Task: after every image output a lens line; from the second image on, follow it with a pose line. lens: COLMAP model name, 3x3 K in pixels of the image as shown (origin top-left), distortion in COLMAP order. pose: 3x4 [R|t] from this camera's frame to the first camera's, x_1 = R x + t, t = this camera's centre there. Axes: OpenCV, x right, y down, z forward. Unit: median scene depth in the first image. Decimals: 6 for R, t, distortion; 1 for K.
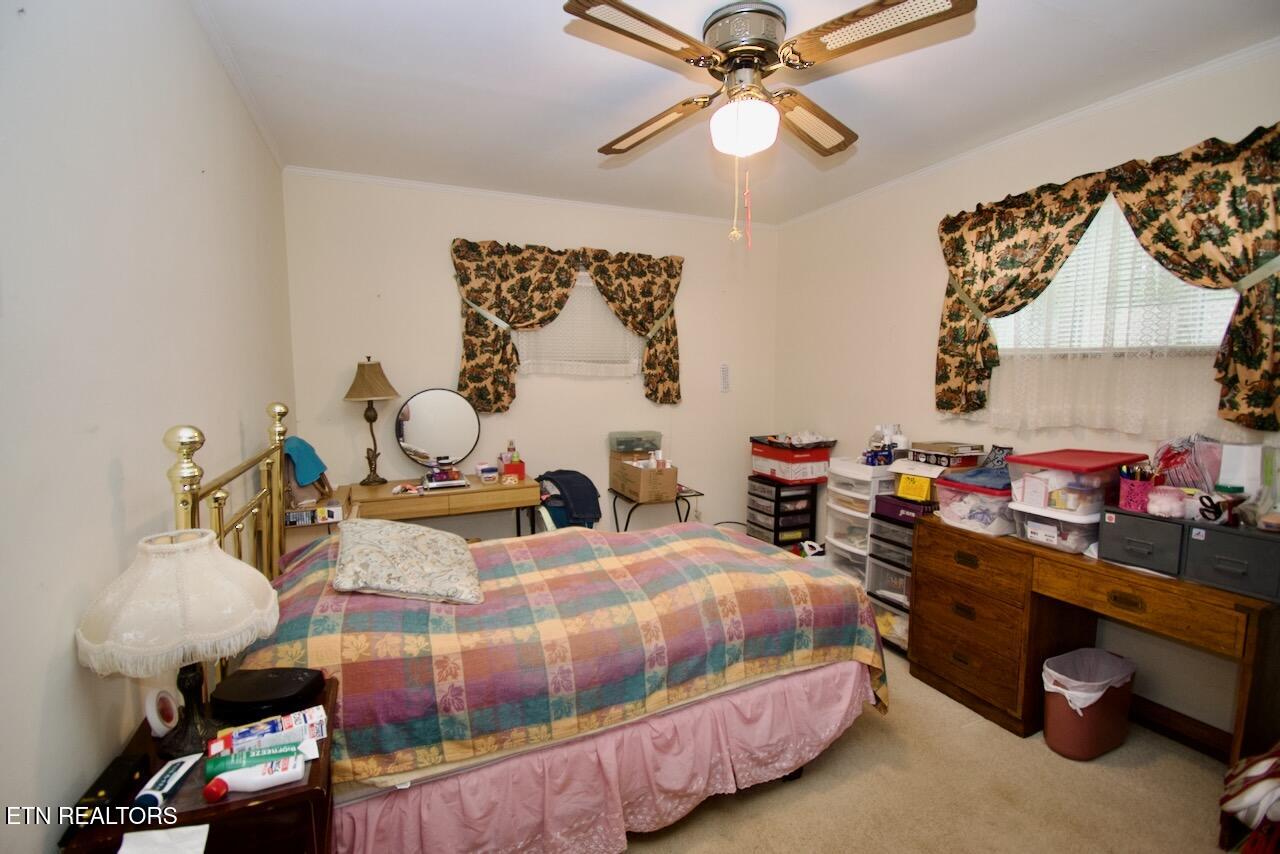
lens RADIAL K [[562.9, 0, 643.8], [0, 562.9, 425.9], [0, 0, 1]] dist [0.022426, -0.027186]
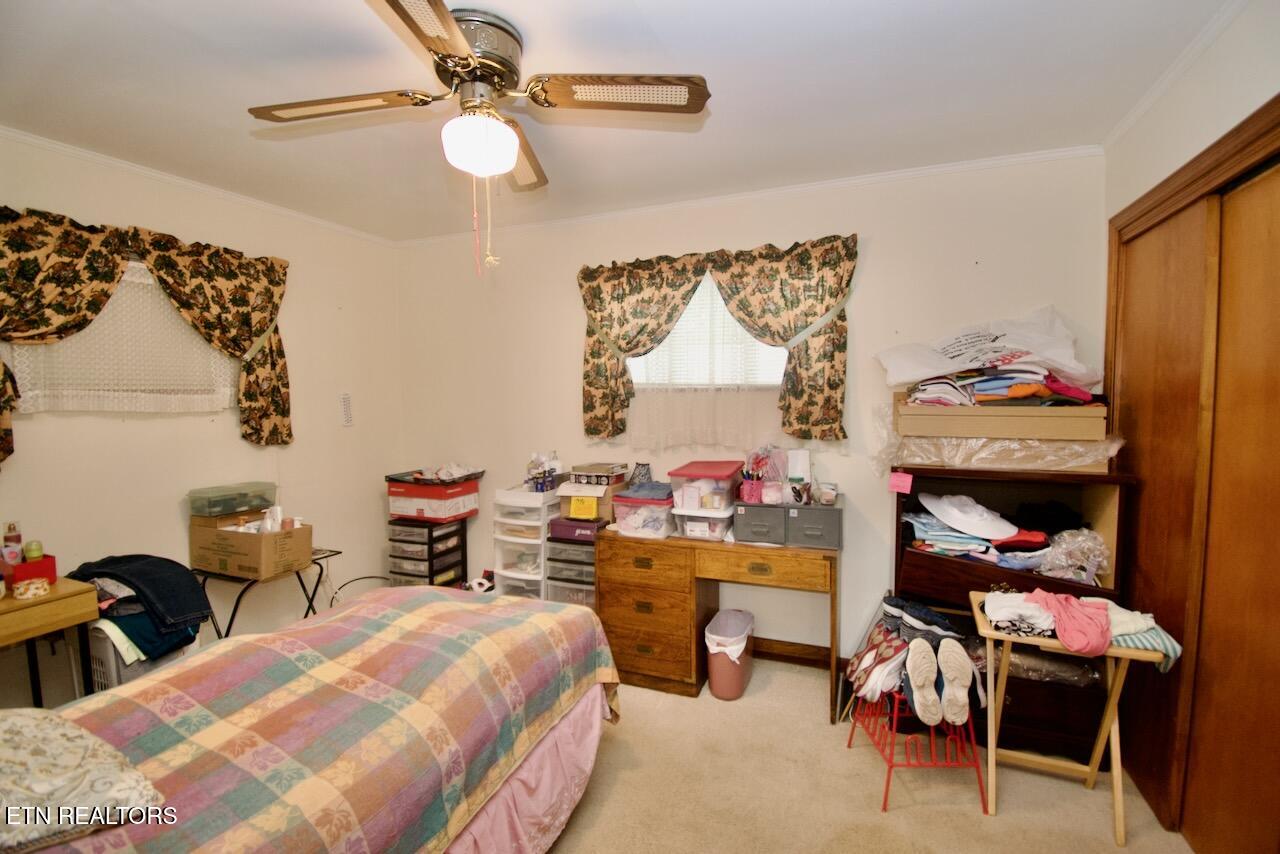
lens RADIAL K [[562.9, 0, 643.8], [0, 562.9, 425.9], [0, 0, 1]] dist [0.022426, -0.027186]
pose [[0.717885, -0.043688, 0.694790, -0.200674], [0.071725, 0.997359, -0.011396, -0.029671], [-0.692457, 0.058015, 0.719123, 0.124705]]
